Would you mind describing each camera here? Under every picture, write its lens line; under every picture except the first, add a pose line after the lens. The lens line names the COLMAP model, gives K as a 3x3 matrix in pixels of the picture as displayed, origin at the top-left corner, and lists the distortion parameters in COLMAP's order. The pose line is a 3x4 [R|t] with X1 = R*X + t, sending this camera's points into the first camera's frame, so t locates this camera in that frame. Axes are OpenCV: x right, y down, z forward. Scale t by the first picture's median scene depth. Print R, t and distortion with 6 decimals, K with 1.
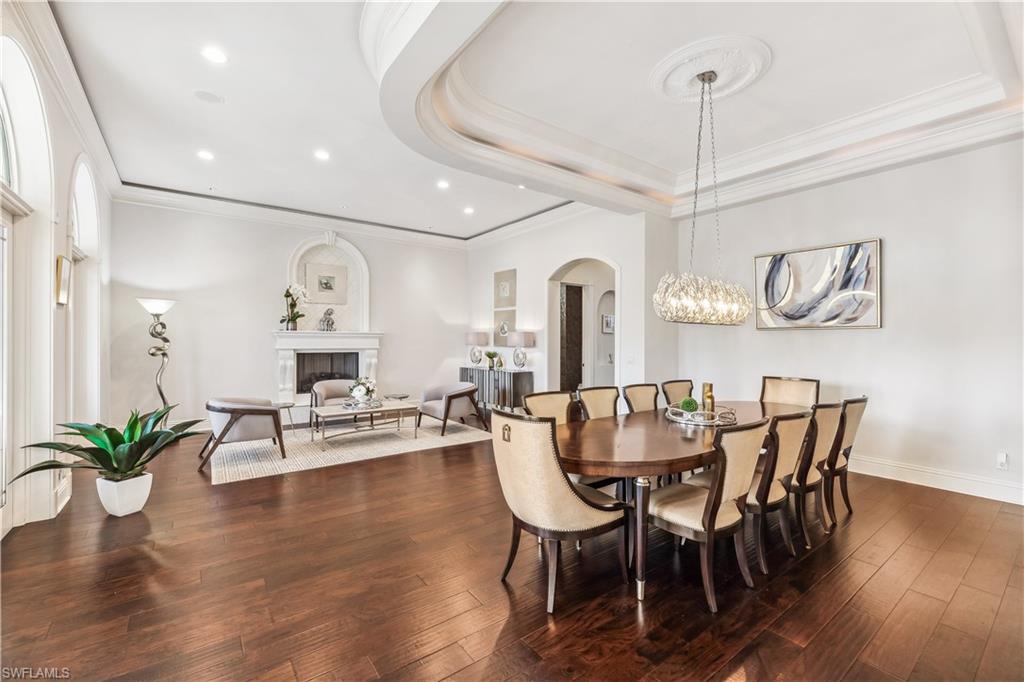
lens RADIAL K [[436.7, 0, 511.5], [0, 436.7, 340.2], [0, 0, 1]] dist [0.000809, 0.000180]
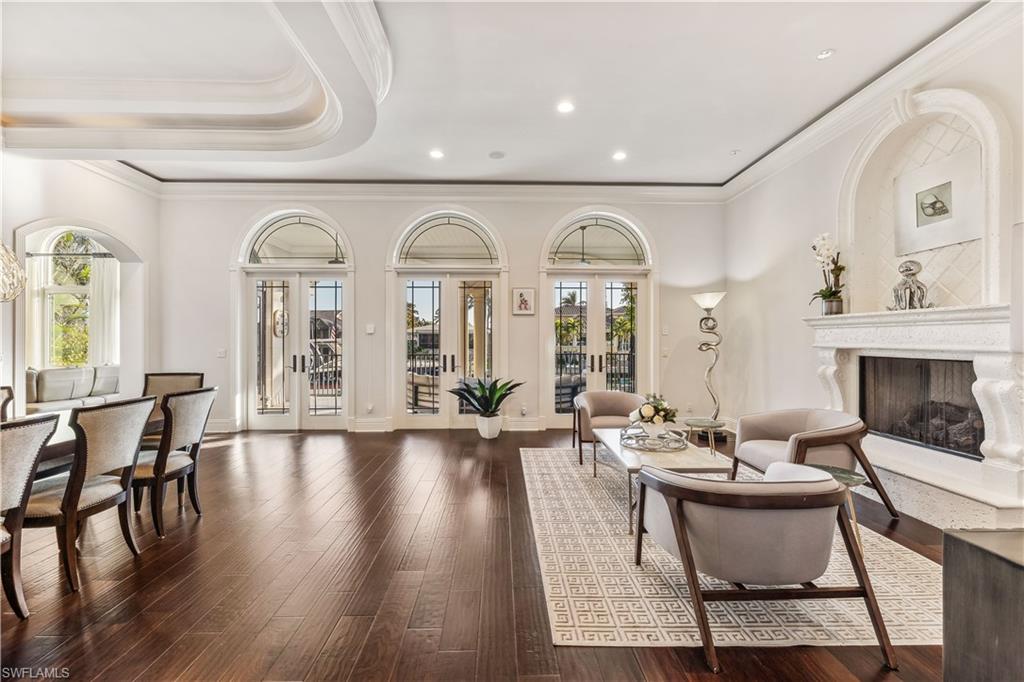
lens RADIAL K [[436.7, 0, 510.6], [0, 436.7, 339.9], [0, 0, 1]] dist [0.000809, 0.000180]
pose [[-0.580373, -0.003314, -0.814344, 0.199143], [-0.000244, 0.999992, -0.003895, 0.012113], [0.814350, -0.002062, -0.580370, 0.929990]]
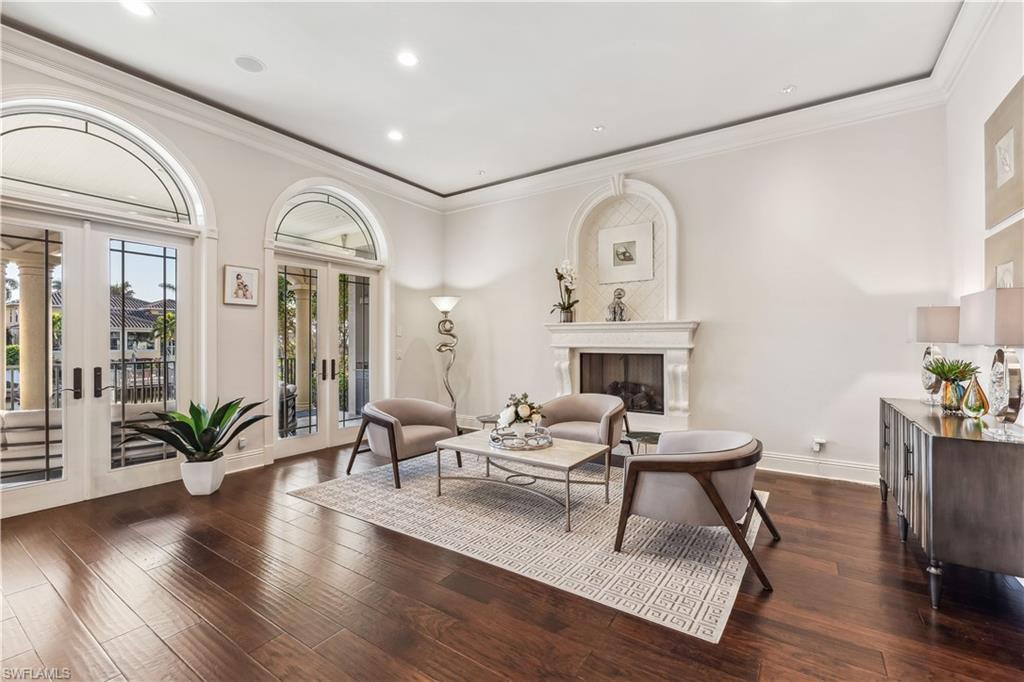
lens RADIAL K [[436.7, 0, 511.4], [0, 436.7, 344.9], [0, 0, 1]] dist [0.000809, 0.000180]
pose [[0.327101, 0.003329, -0.944983, 0.176285], [0.002514, 0.999987, 0.004393, 0.012325], [0.944986, -0.003813, 0.327089, 0.619695]]
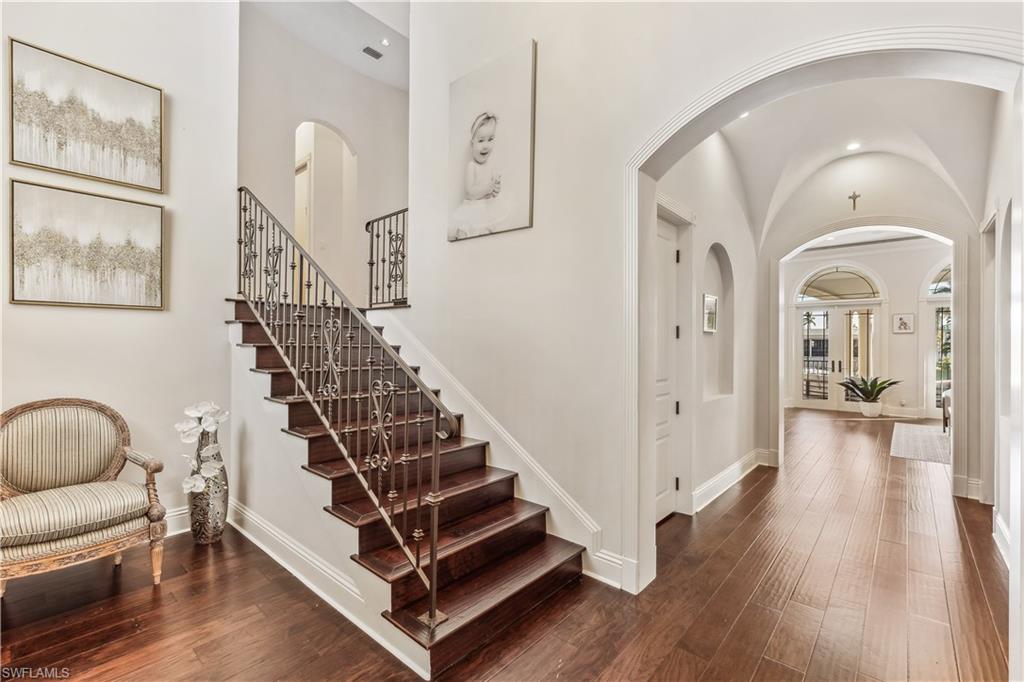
lens RADIAL K [[436.7, 0, 517.8], [0, 436.7, 342.5], [0, 0, 1]] dist [0.000809, 0.000180]
pose [[-0.979380, -0.008100, -0.201866, 0.731018], [-0.007176, 0.999960, -0.005308, -0.001418], [0.201901, -0.003750, -0.979399, 1.386805]]
